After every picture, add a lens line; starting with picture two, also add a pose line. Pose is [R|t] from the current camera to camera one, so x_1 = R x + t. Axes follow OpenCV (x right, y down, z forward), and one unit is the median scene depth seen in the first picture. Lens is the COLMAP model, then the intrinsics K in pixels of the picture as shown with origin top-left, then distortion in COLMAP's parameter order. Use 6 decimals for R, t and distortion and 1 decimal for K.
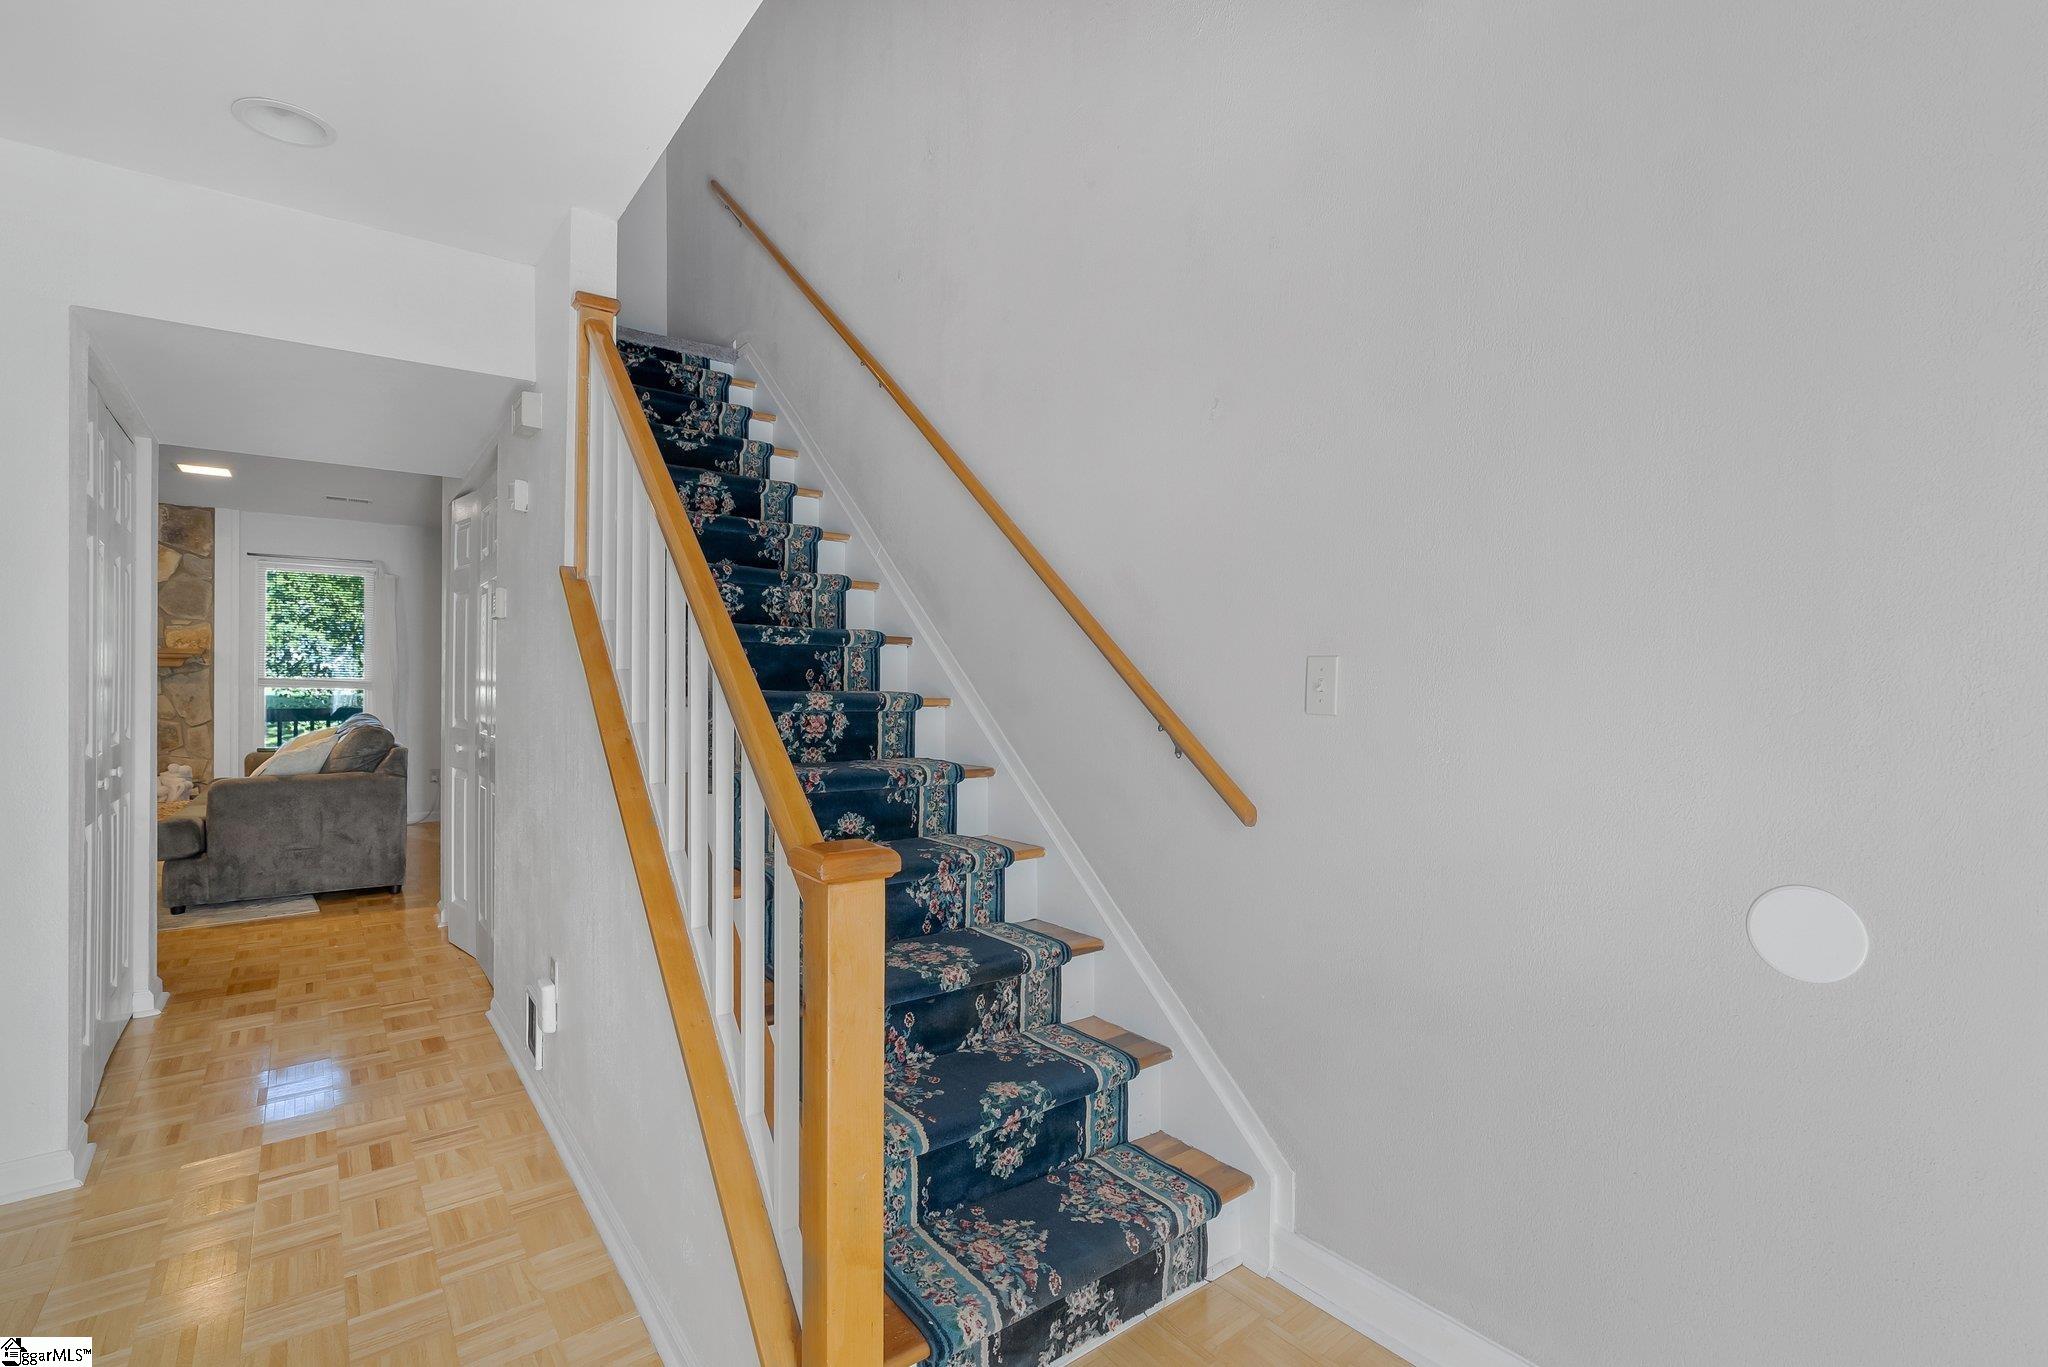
lens RADIAL K [[922.5, 0, 1024.9], [0, 922.5, 680.8], [0, 0, 1]] dist [-0.019788, 0.012565]
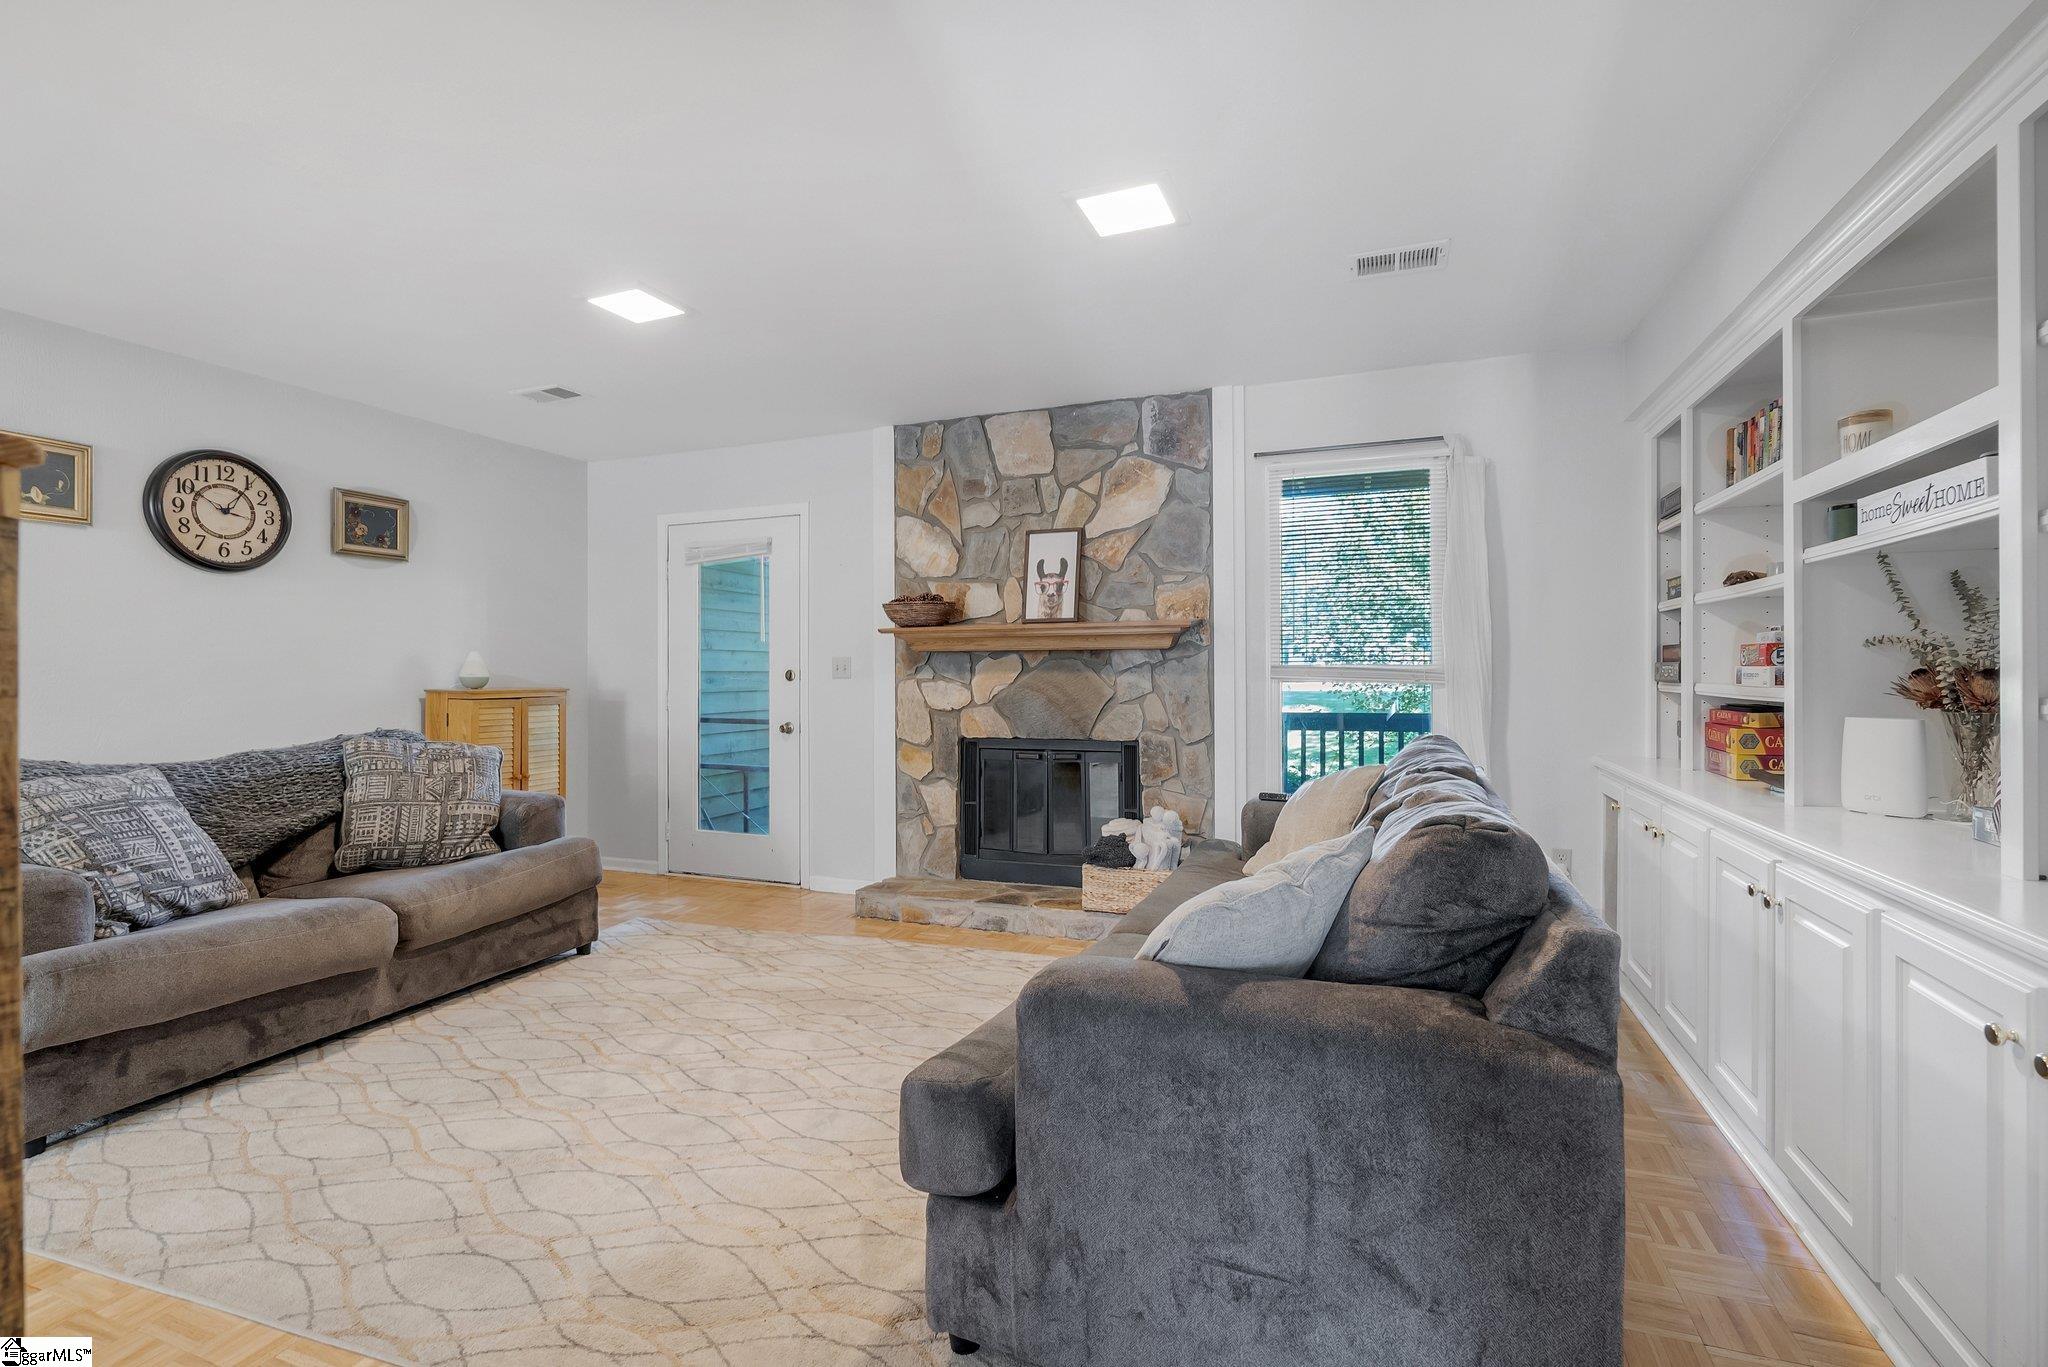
lens RADIAL K [[922.5, 0, 1024.9], [0, 922.5, 680.8], [0, 0, 1]] dist [-0.019788, 0.012565]
pose [[0.514043, -0.001977, -0.857762, -0.430025], [0.007243, 0.999972, 0.002035, 0.004566], [0.857734, -0.007259, 0.514043, 0.585646]]
